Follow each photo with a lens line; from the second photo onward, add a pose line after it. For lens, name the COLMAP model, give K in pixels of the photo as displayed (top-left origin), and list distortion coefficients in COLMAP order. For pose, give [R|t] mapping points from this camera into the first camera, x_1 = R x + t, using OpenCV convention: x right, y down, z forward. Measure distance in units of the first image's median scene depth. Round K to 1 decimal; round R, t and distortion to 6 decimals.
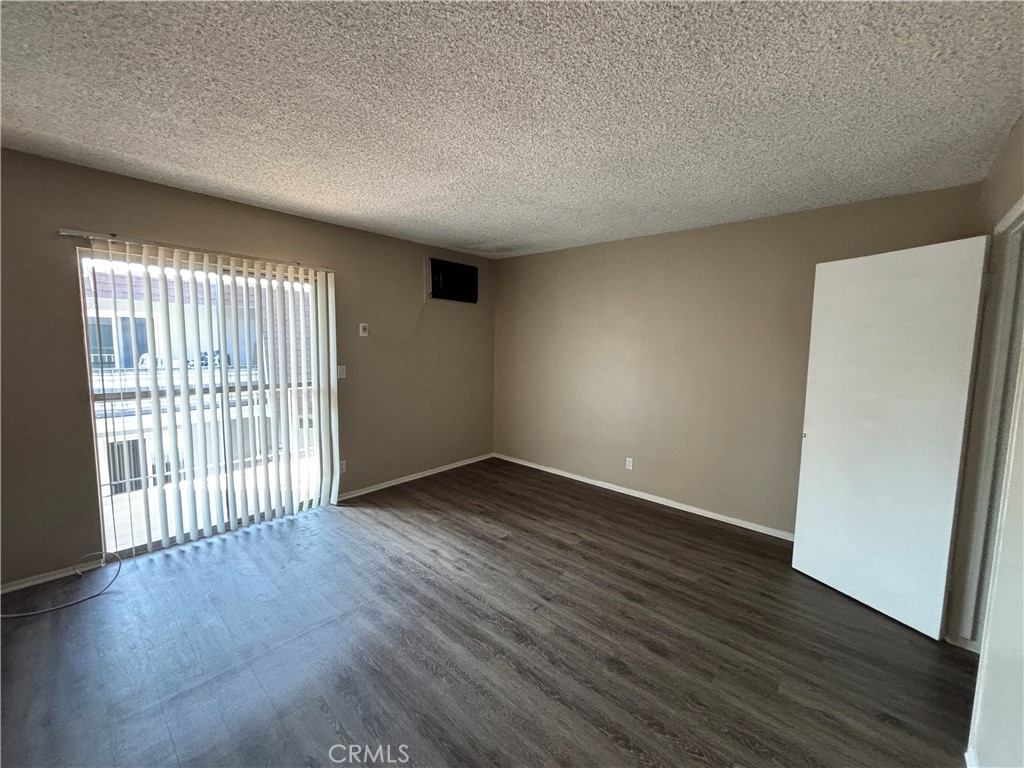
lens RADIAL K [[411.1, 0, 510.1], [0, 411.1, 384.4], [0, 0, 1]] dist [-0.000851, 0.000293]
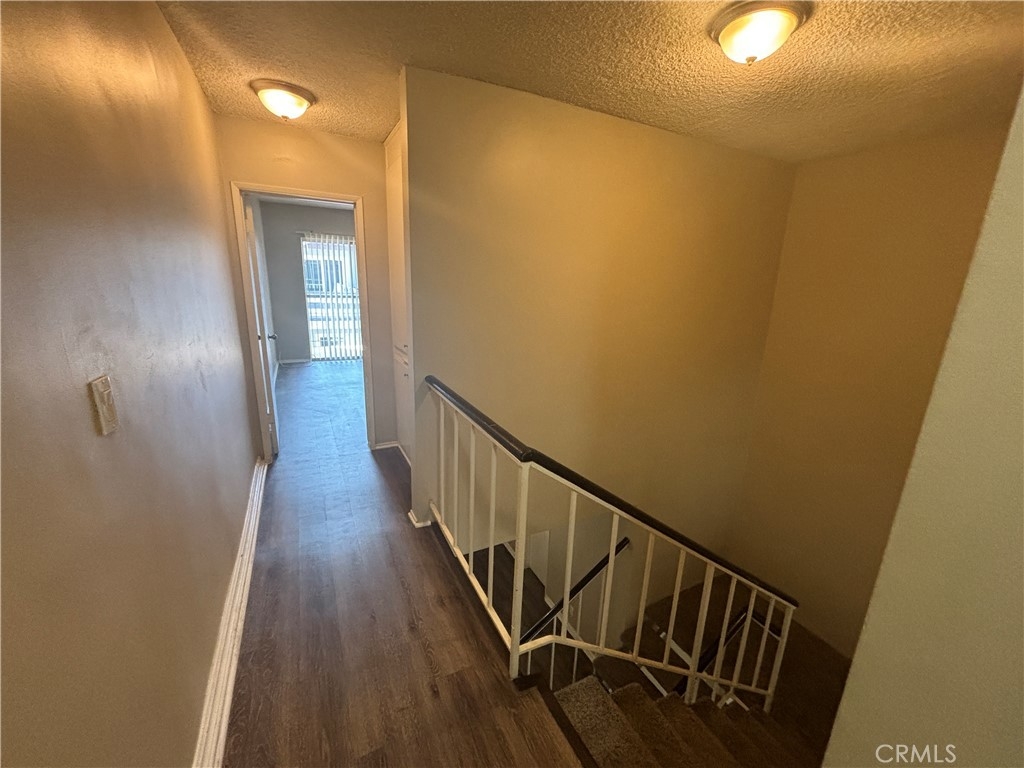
lens RADIAL K [[411.1, 0, 512.5], [0, 411.1, 383.7], [0, 0, 1]] dist [-0.000851, 0.000293]
pose [[0.935485, 0.102655, -0.338126, 1.070273], [-0.054745, 0.987423, 0.148321, 0.112071], [0.349099, -0.120242, 0.929339, -0.965268]]
